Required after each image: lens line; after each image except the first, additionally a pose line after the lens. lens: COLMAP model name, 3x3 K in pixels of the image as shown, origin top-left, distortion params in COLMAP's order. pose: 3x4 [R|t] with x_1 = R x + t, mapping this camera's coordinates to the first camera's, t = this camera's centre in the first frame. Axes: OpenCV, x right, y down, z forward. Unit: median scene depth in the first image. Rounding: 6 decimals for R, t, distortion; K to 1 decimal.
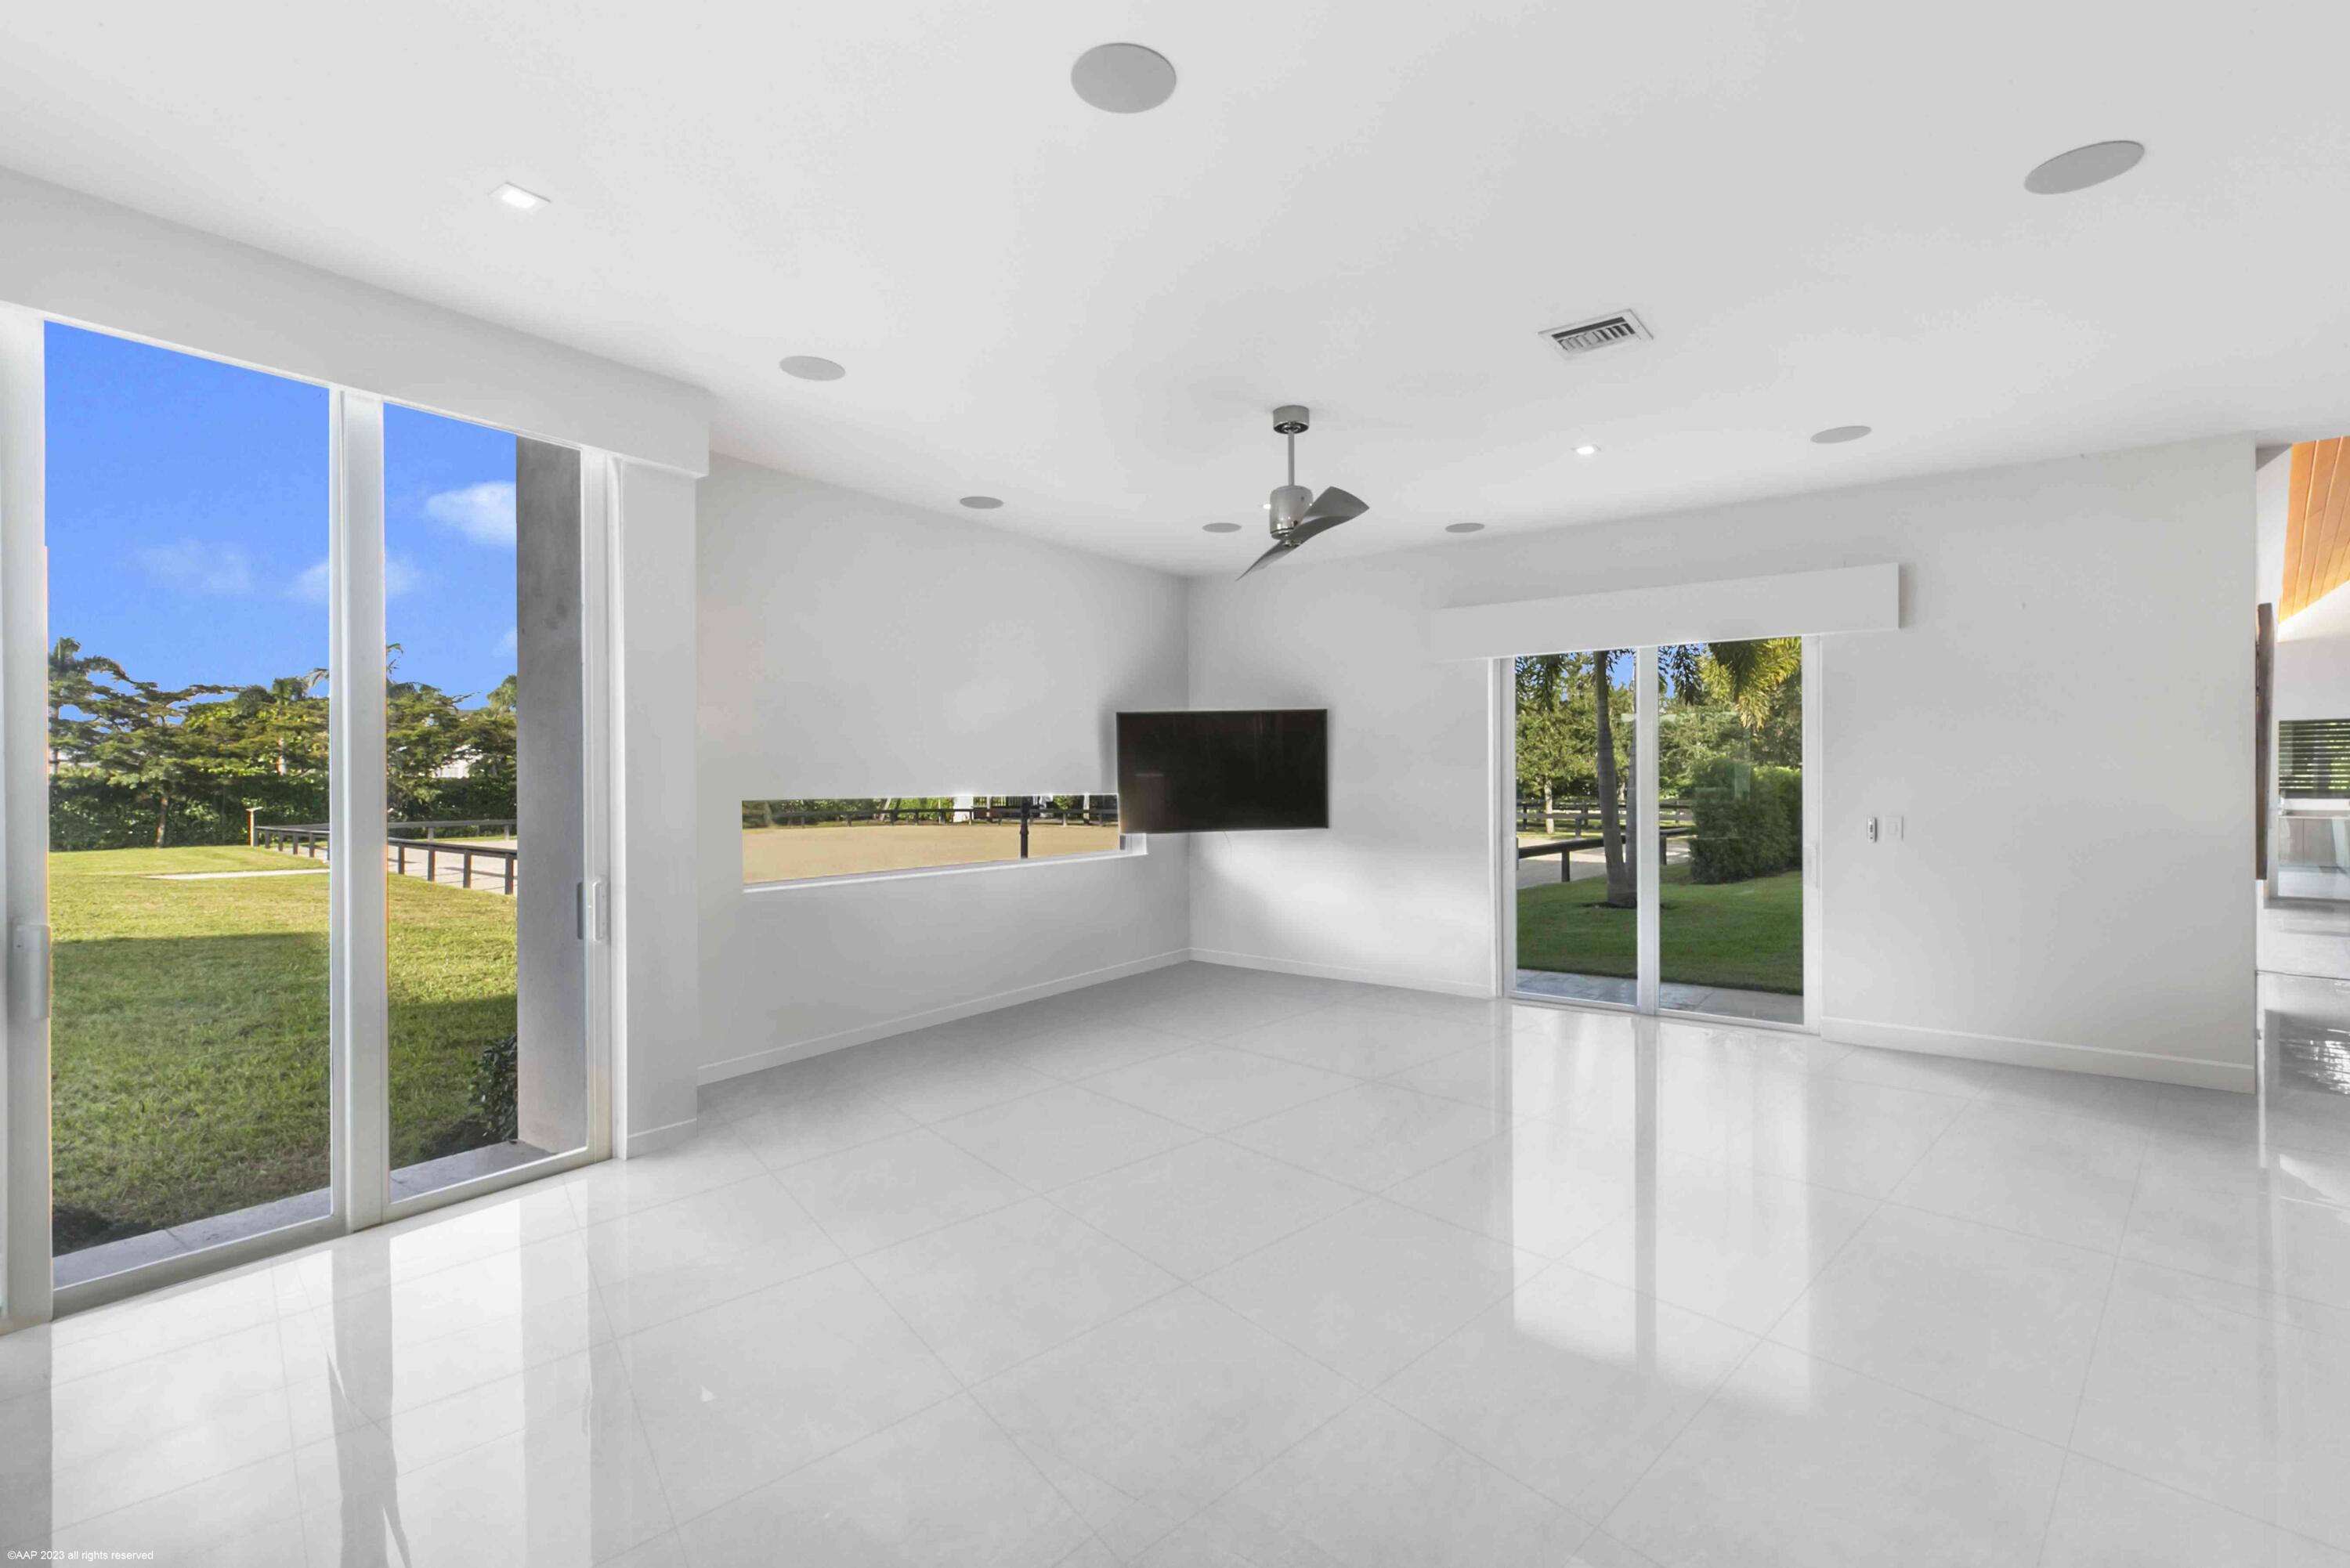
lens RADIAL K [[1093.6, 0, 1175.0], [0, 1093.6, 784.0], [0, 0, 1]] dist [0.029680, 0.000090]
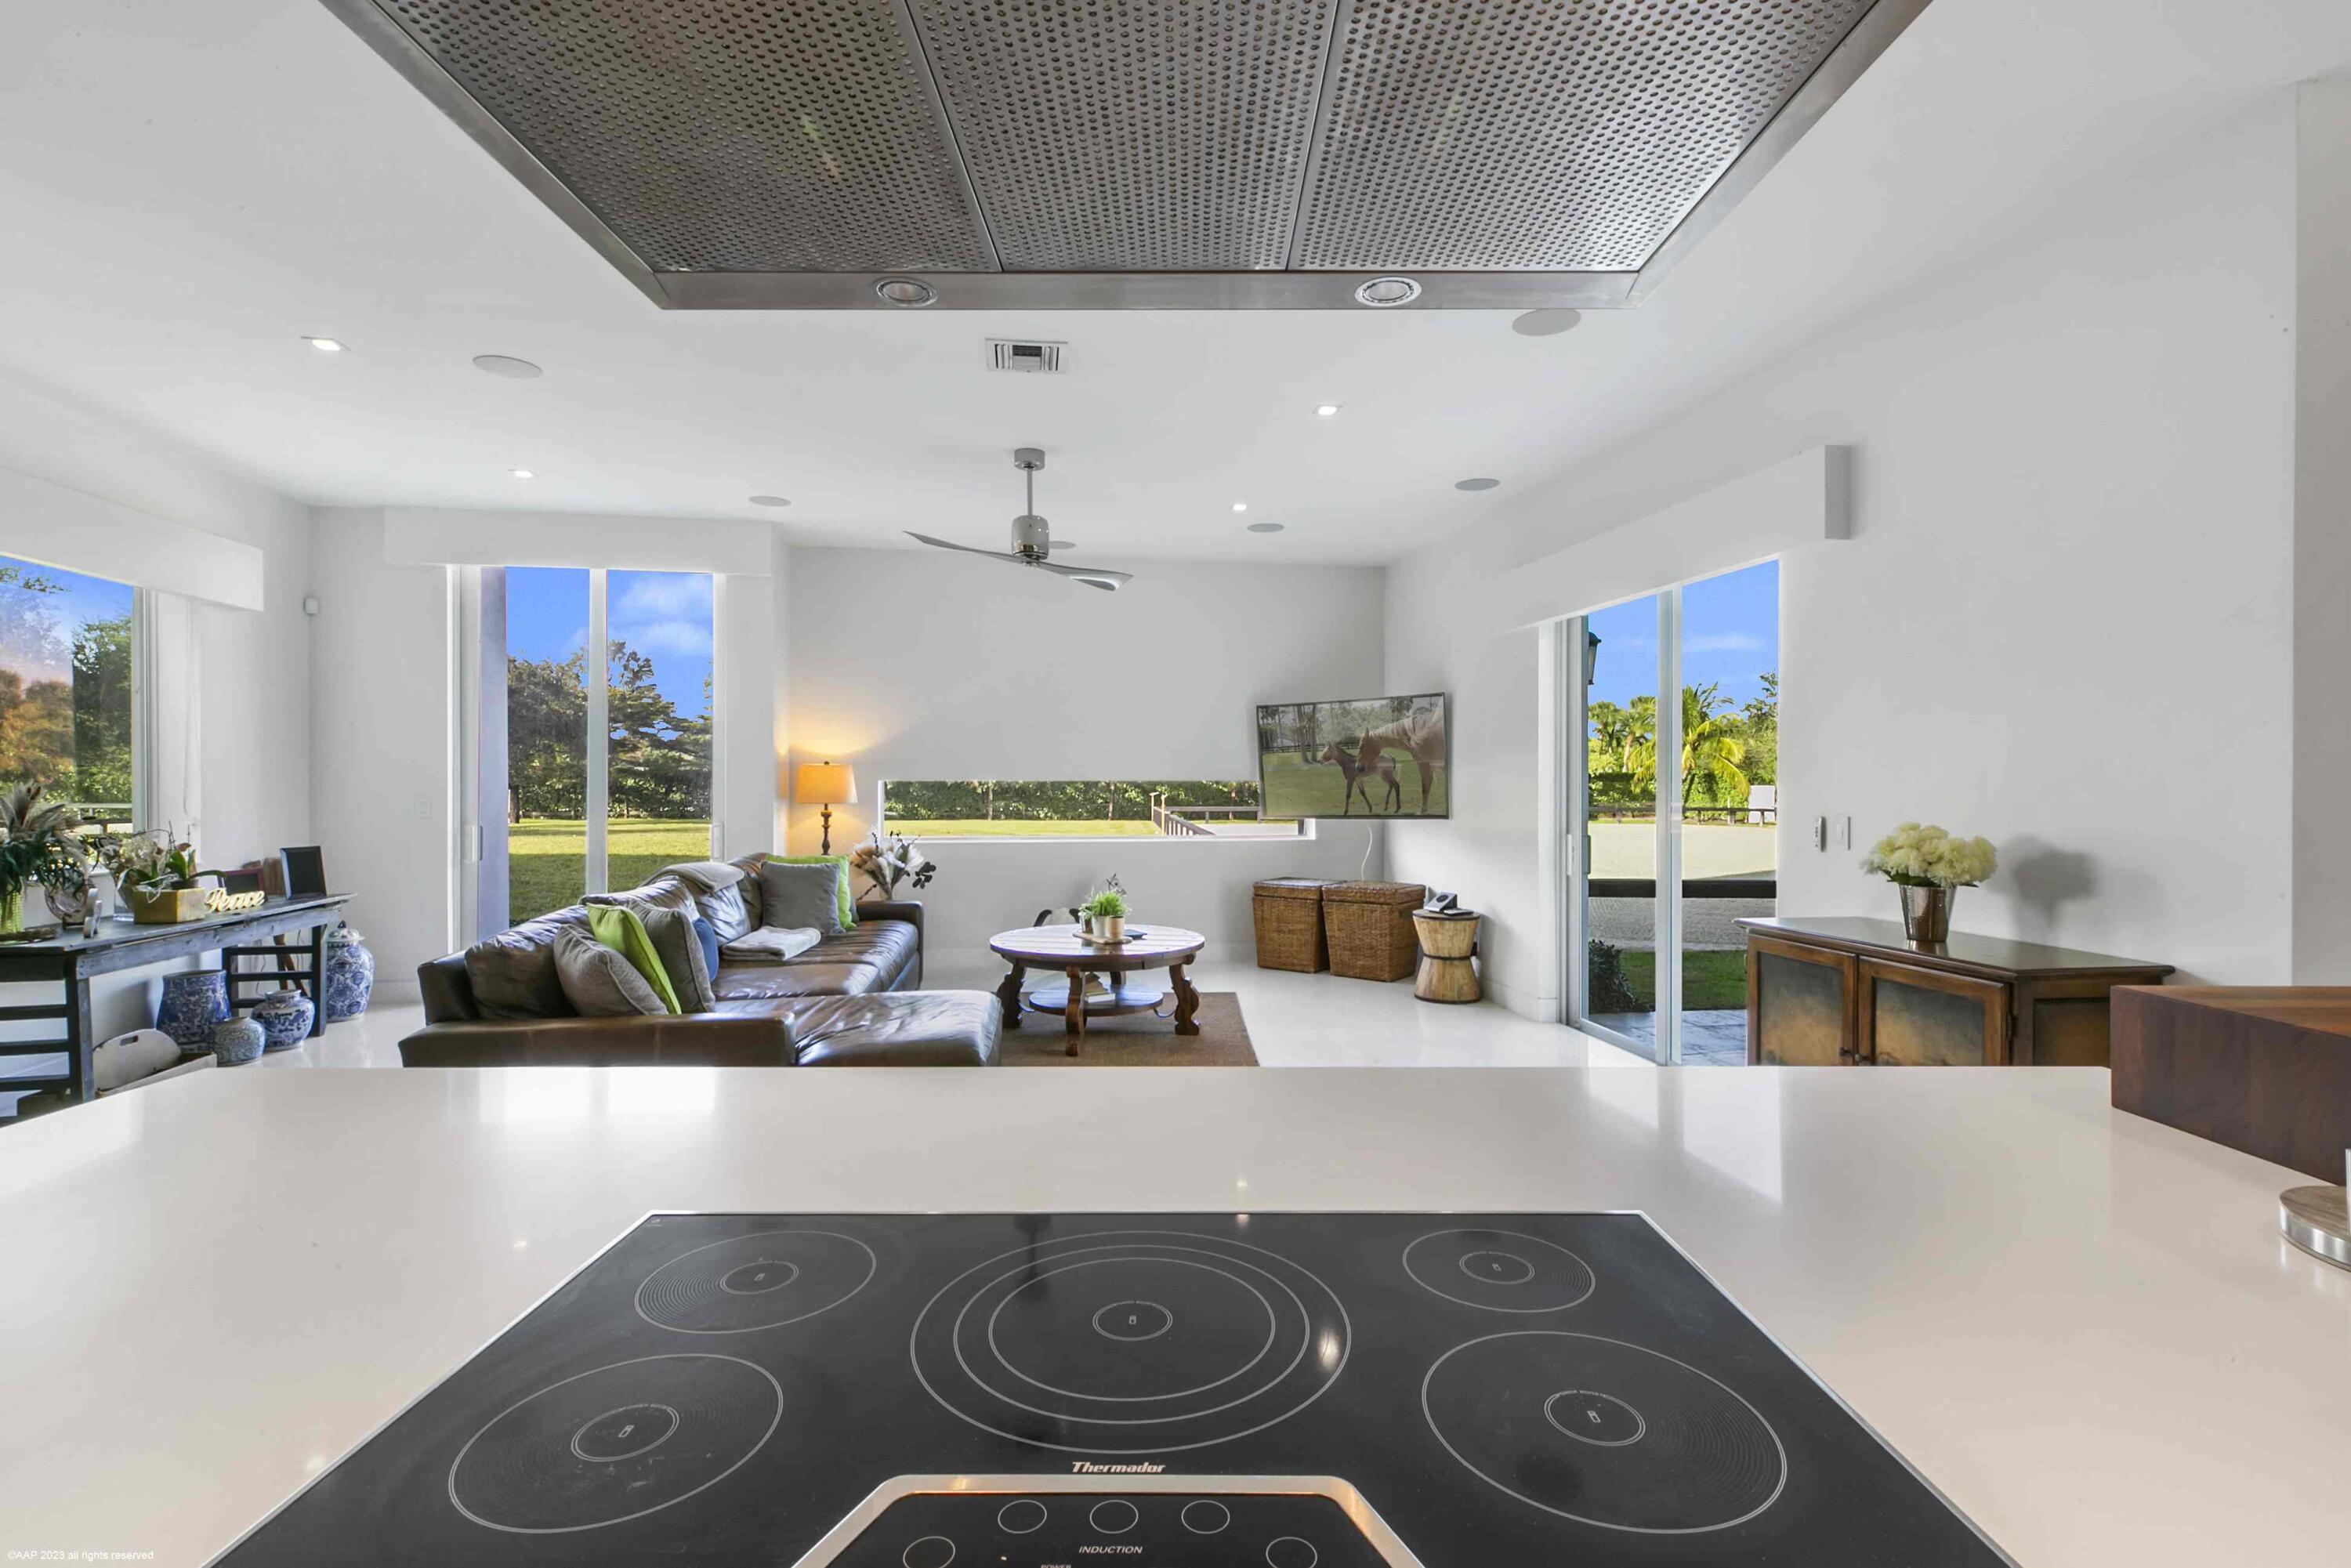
lens RADIAL K [[1094.1, 0, 1175.5], [0, 1094.1, 784.0], [0, 0, 1]] dist [0.029680, 0.000090]
pose [[0.717644, 0.001798, -0.696408, 0.839681], [0.004866, 0.999959, 0.007596, 0.003400], [0.696394, -0.008840, 0.717606, 0.223981]]
